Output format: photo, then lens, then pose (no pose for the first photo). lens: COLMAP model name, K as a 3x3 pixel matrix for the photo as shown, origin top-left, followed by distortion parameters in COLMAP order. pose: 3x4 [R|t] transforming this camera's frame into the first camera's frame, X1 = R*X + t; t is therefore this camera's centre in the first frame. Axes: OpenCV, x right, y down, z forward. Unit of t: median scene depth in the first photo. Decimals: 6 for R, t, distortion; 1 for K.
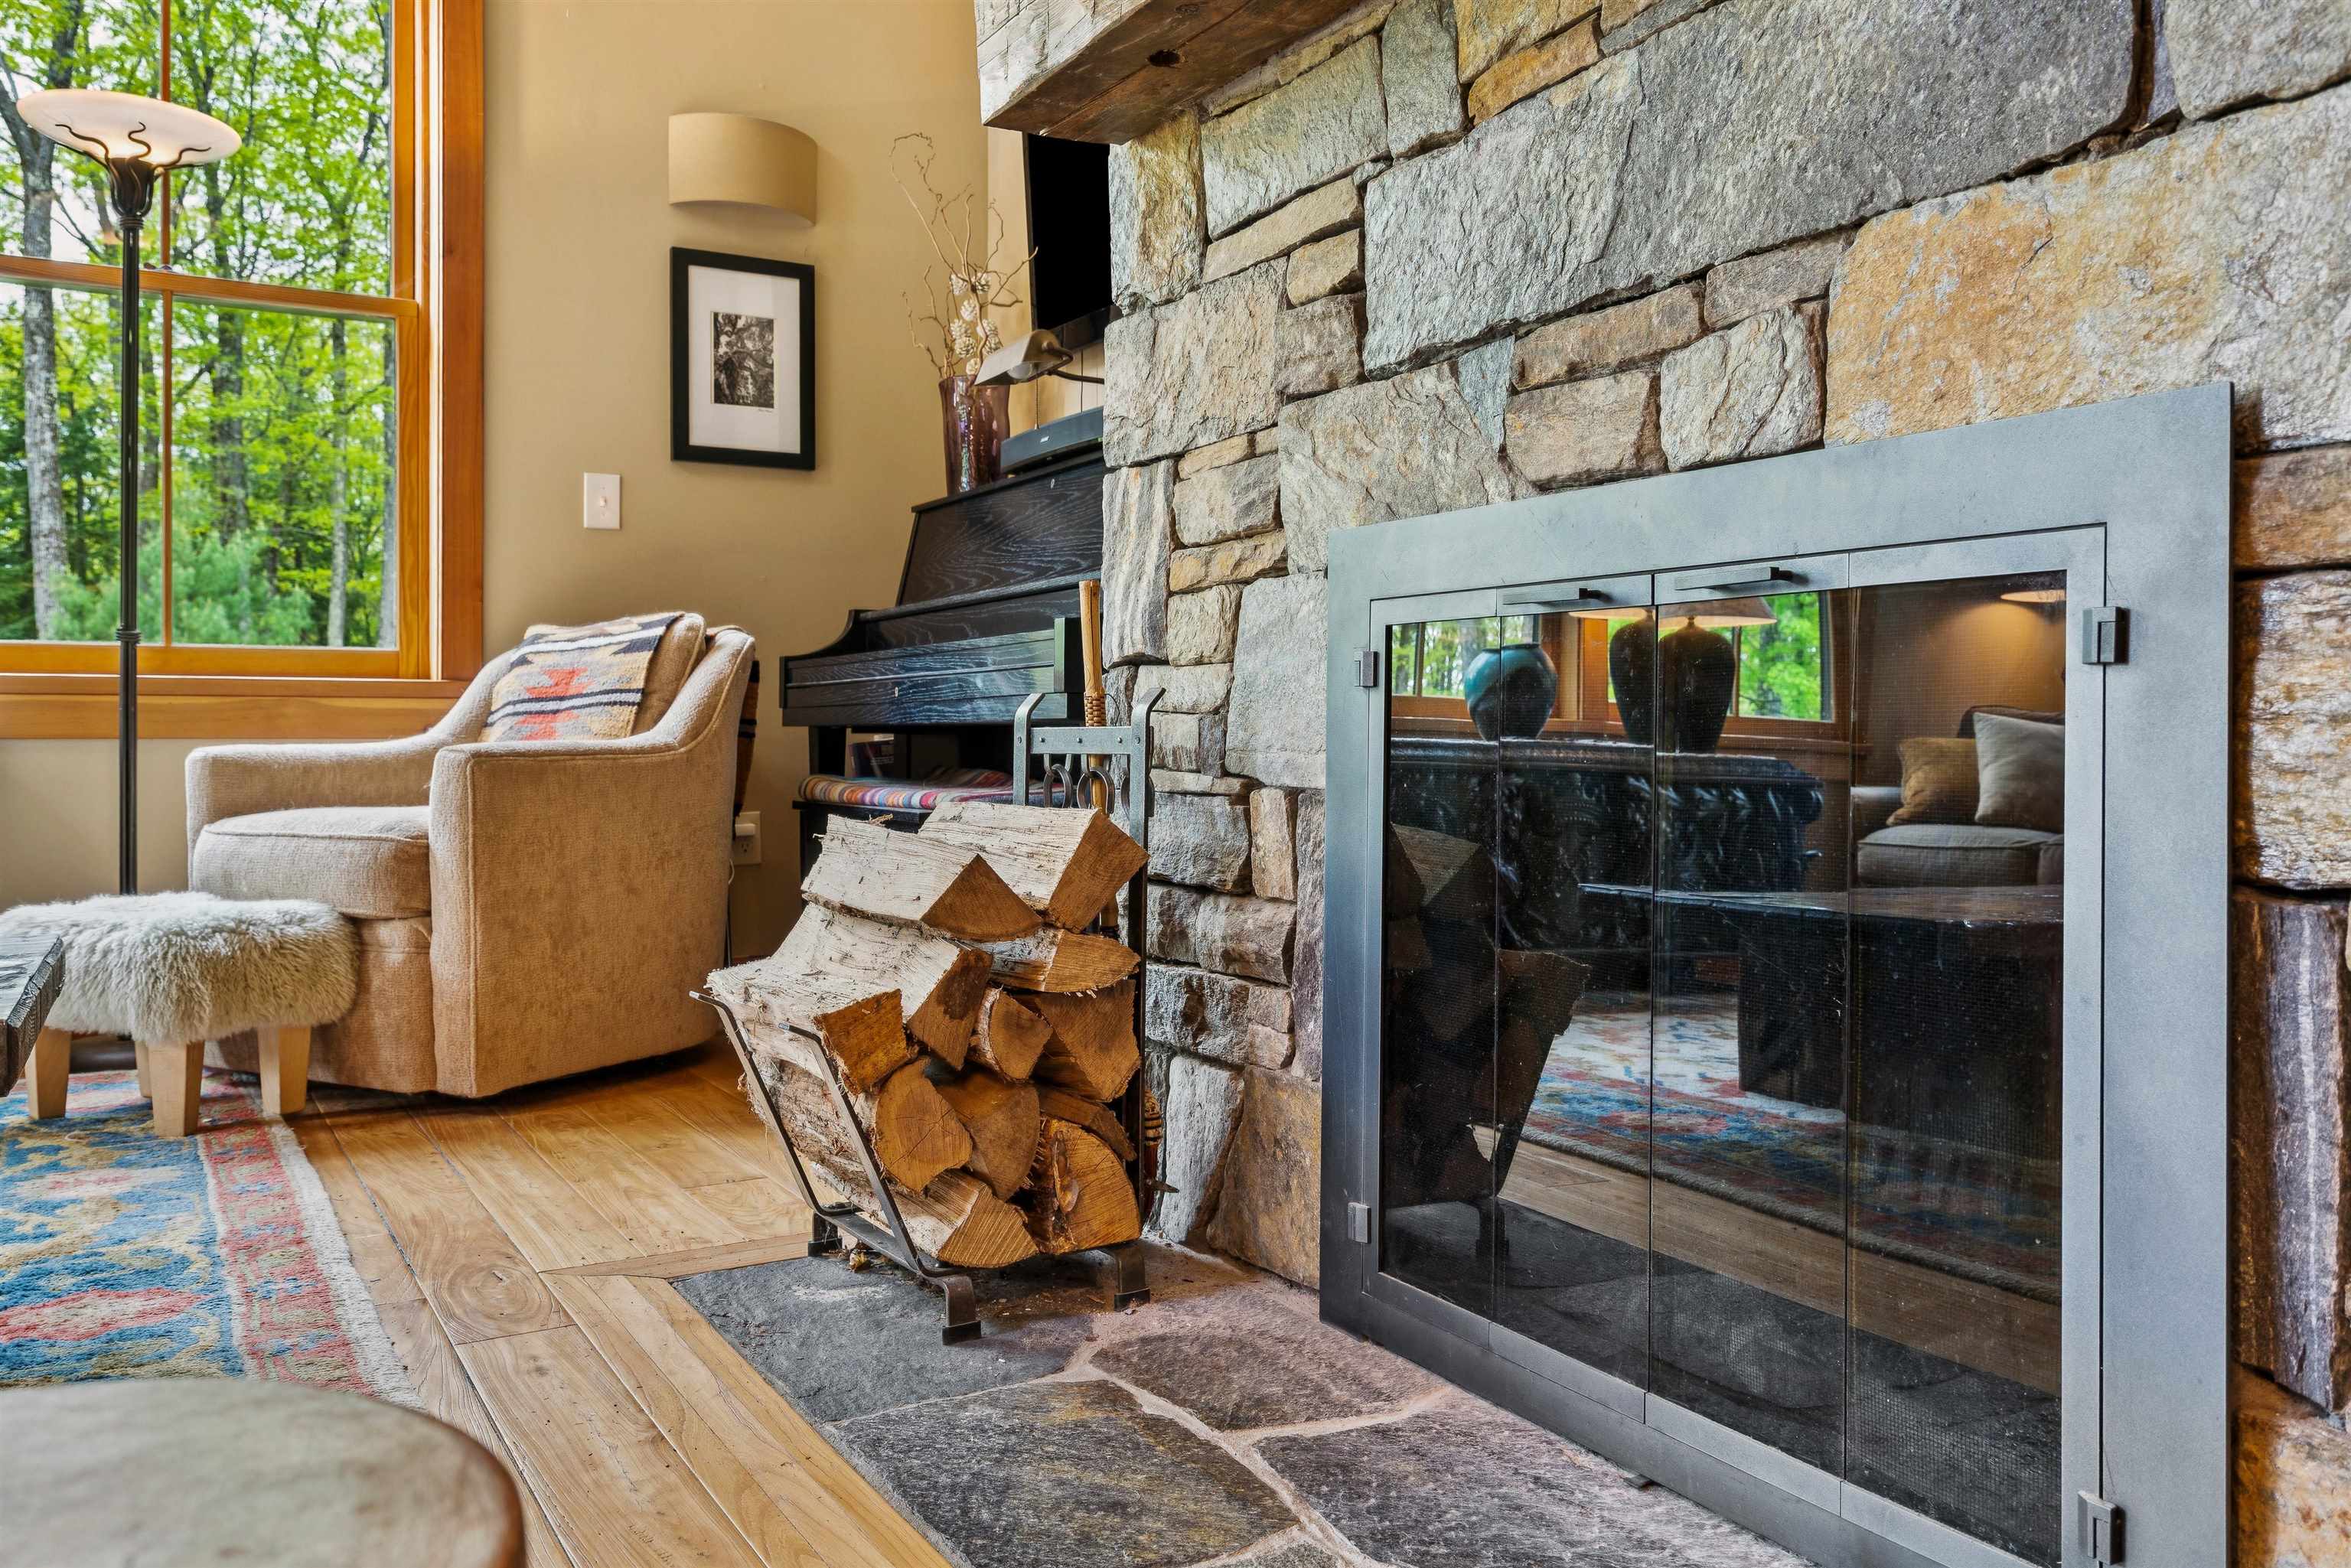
lens RADIAL K [[1800.6, 0, 1148.2], [0, 1800.6, 707.4], [0, 0, 1]] dist [-0.001326, 0.001109]
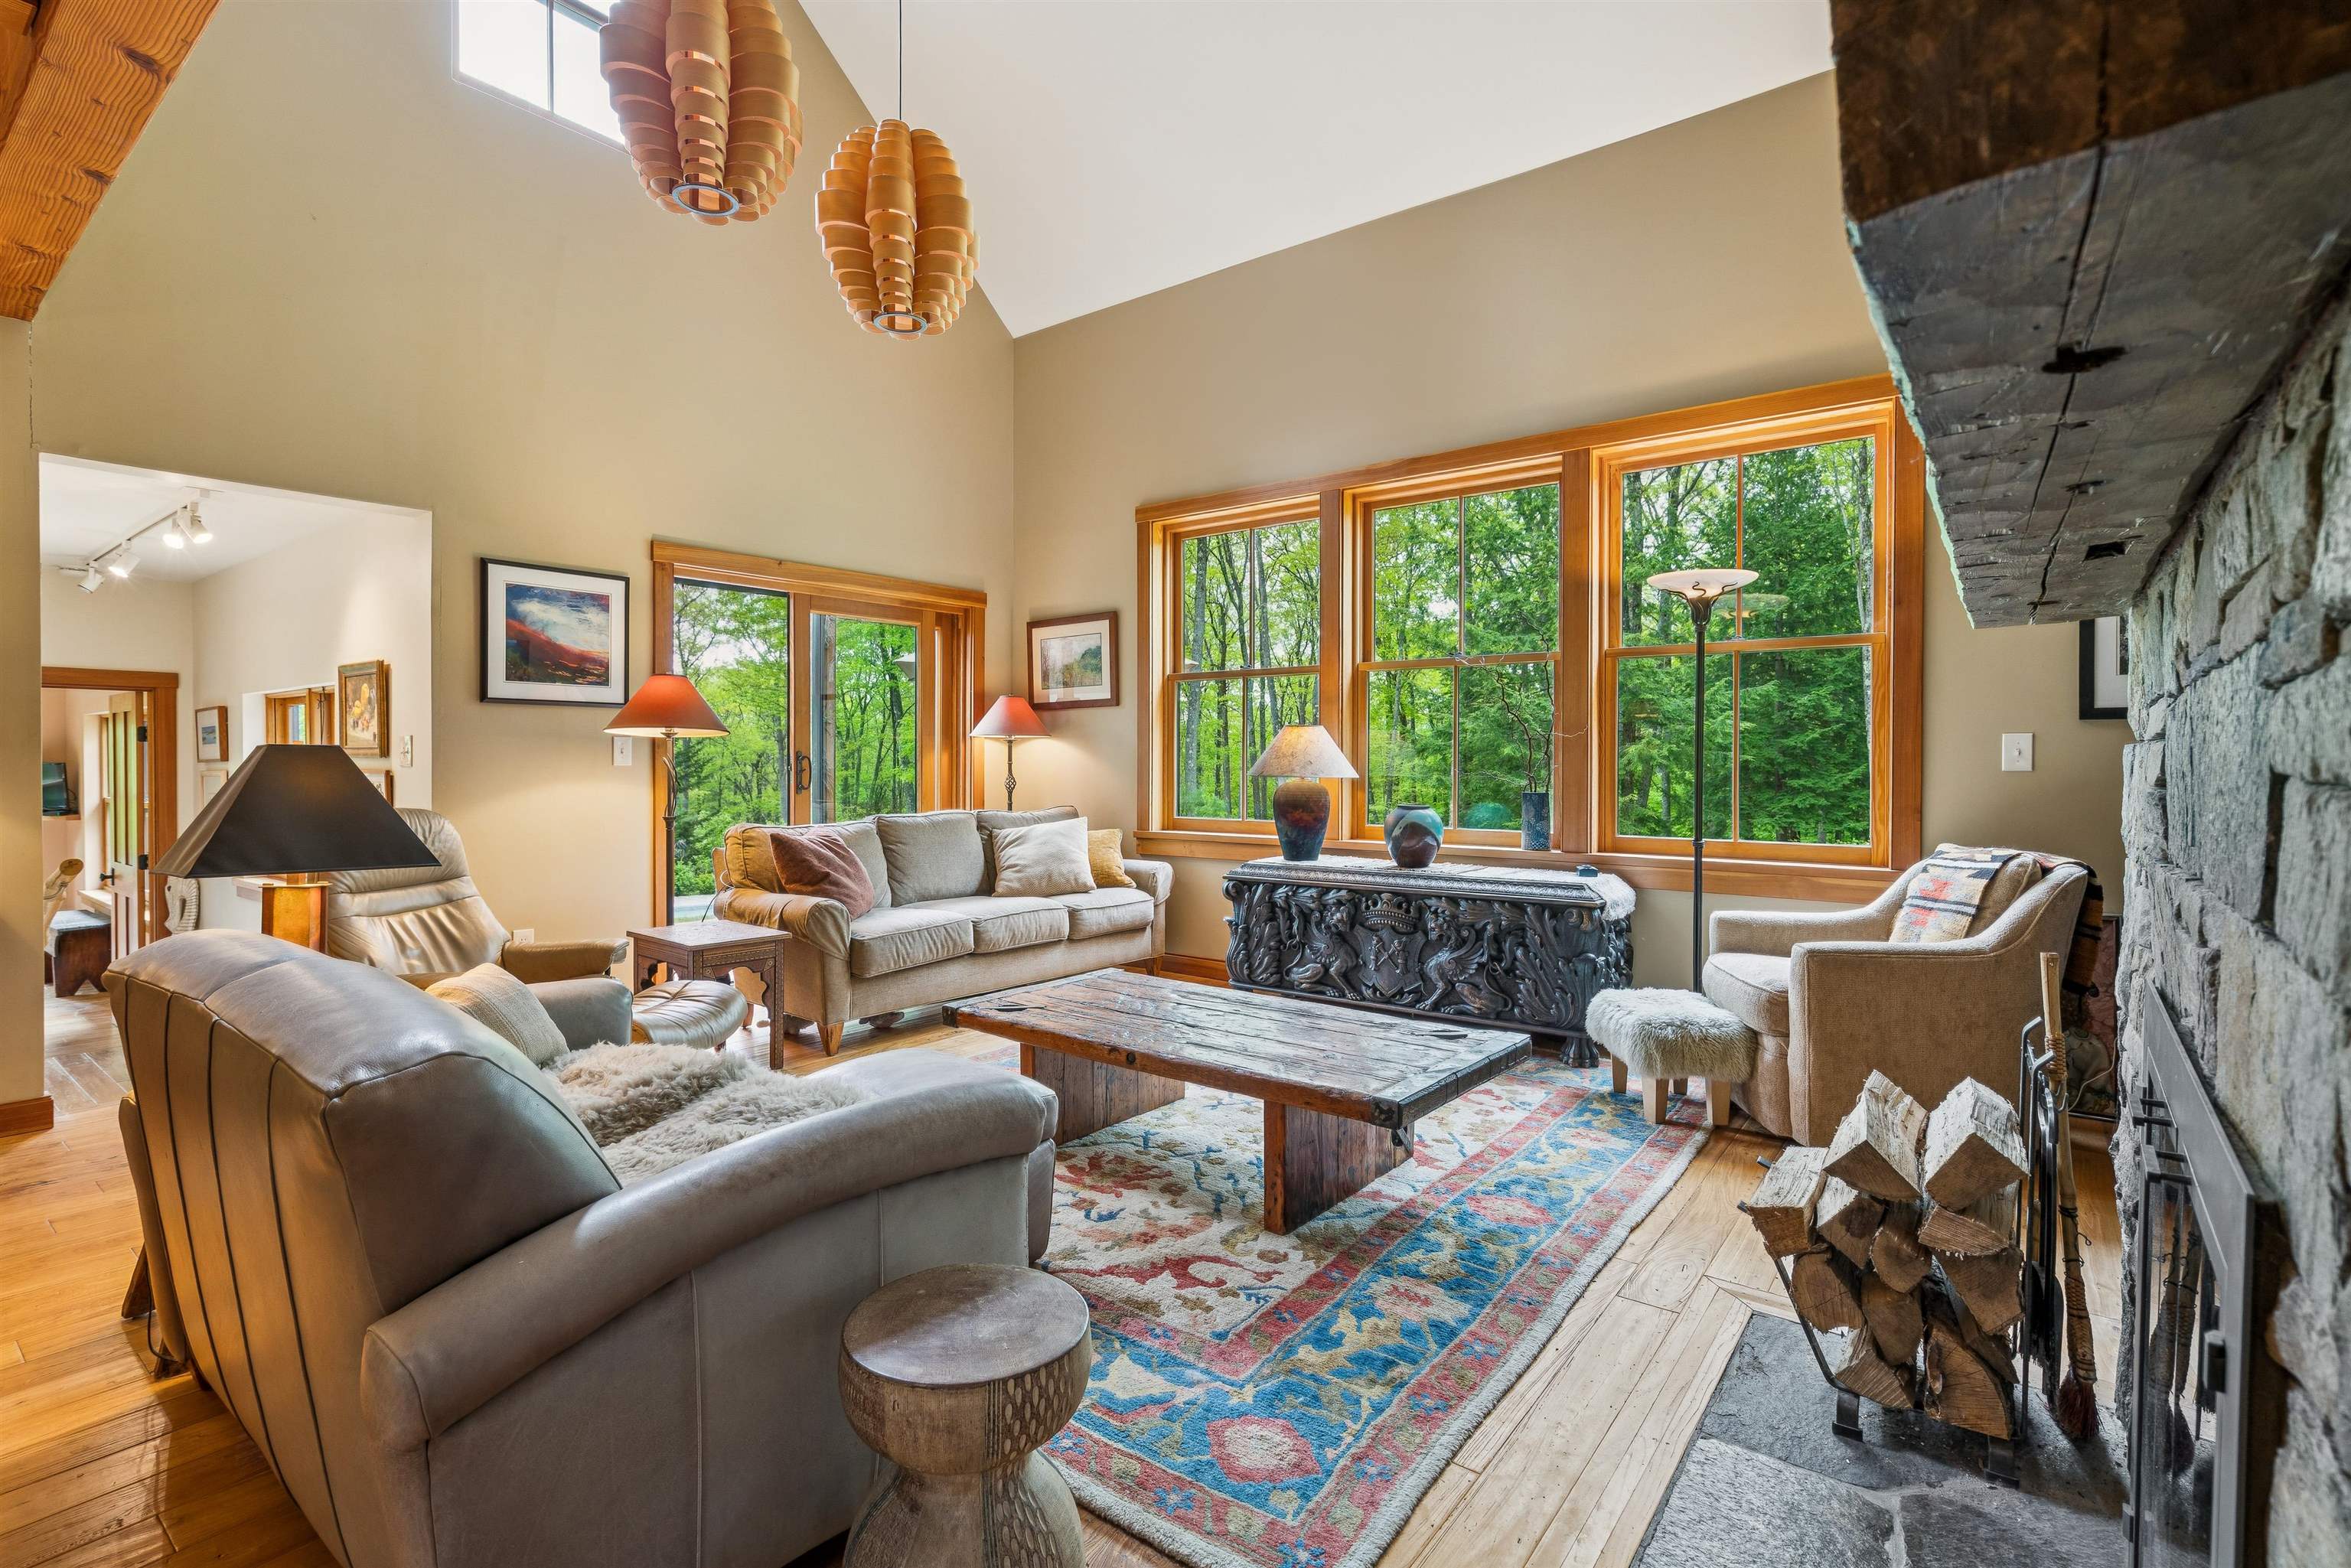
lens RADIAL K [[1071.1, 0, 1173.6], [0, 1071.1, 778.2], [0, 0, 1]] dist [-0.001281, 0.001897]
pose [[0.377914, 0.009943, -0.925787, 0.343097], [0.012740, 0.999792, 0.015938, -0.163748], [0.925753, -0.017818, 0.377708, 0.052266]]
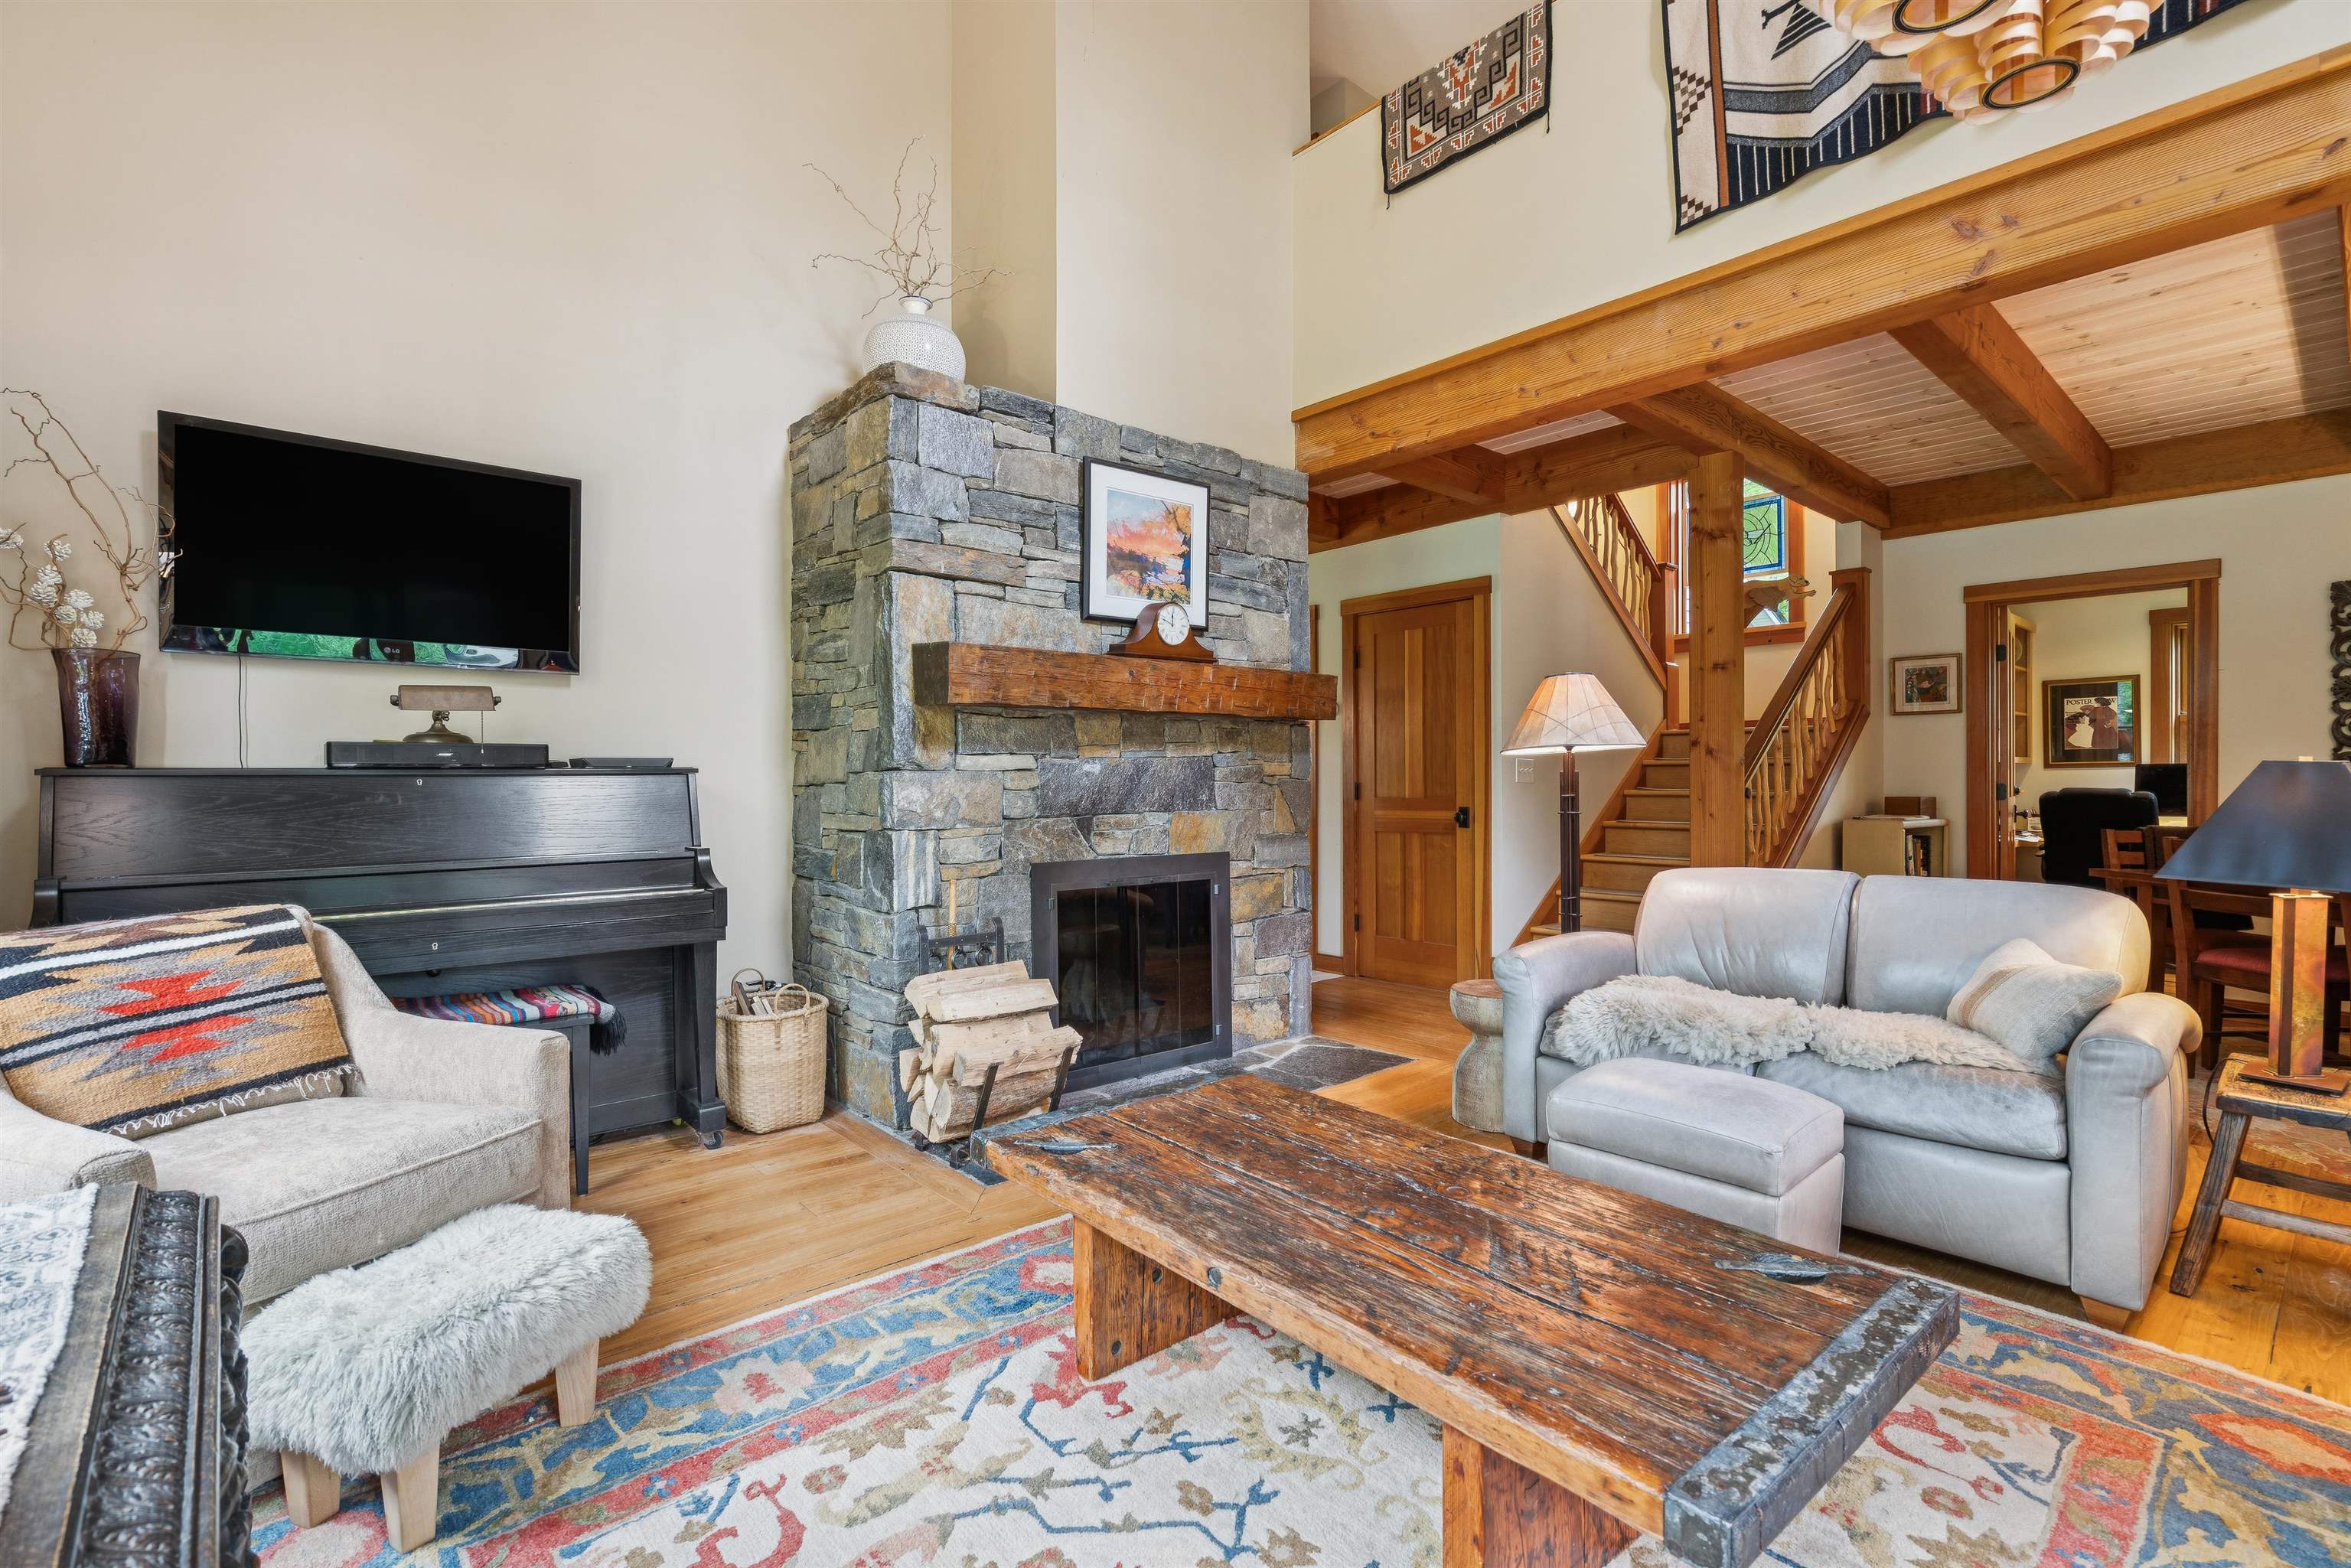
lens RADIAL K [[1071.1, 0, 1166.2], [0, 1071.1, 768.5], [0, 0, 1]] dist [-0.001281, 0.001897]
pose [[-0.184498, 0.002795, 0.982829, -1.192486], [-0.010175, 0.999937, -0.004754, -0.167802], [-0.982780, -0.010878, -0.184458, 0.715110]]
